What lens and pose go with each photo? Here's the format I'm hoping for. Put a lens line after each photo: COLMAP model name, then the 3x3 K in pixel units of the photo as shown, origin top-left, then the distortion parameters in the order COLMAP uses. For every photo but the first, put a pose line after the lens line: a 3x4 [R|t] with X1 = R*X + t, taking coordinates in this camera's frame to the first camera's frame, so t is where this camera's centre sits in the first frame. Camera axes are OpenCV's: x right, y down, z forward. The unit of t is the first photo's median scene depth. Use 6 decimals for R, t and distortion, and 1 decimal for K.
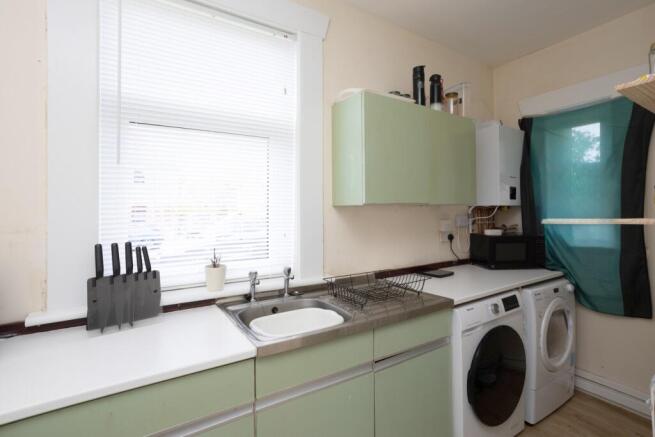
lens RADIAL K [[309.9, 0, 328.3], [0, 309.9, 202.4], [0, 0, 1]] dist [-0.035651, 0.000226]
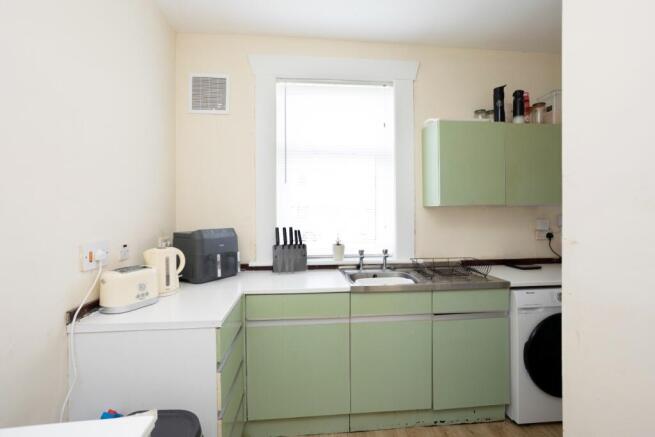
lens RADIAL K [[310.5, 0, 324.9], [0, 310.5, 210.6], [0, 0, 1]] dist [0.000374, 0.000207]
pose [[0.891187, 0.008235, -0.453562, 0.278324], [0.009031, 0.999315, 0.035887, -0.025310], [0.453547, -0.036078, 0.890502, -0.422118]]
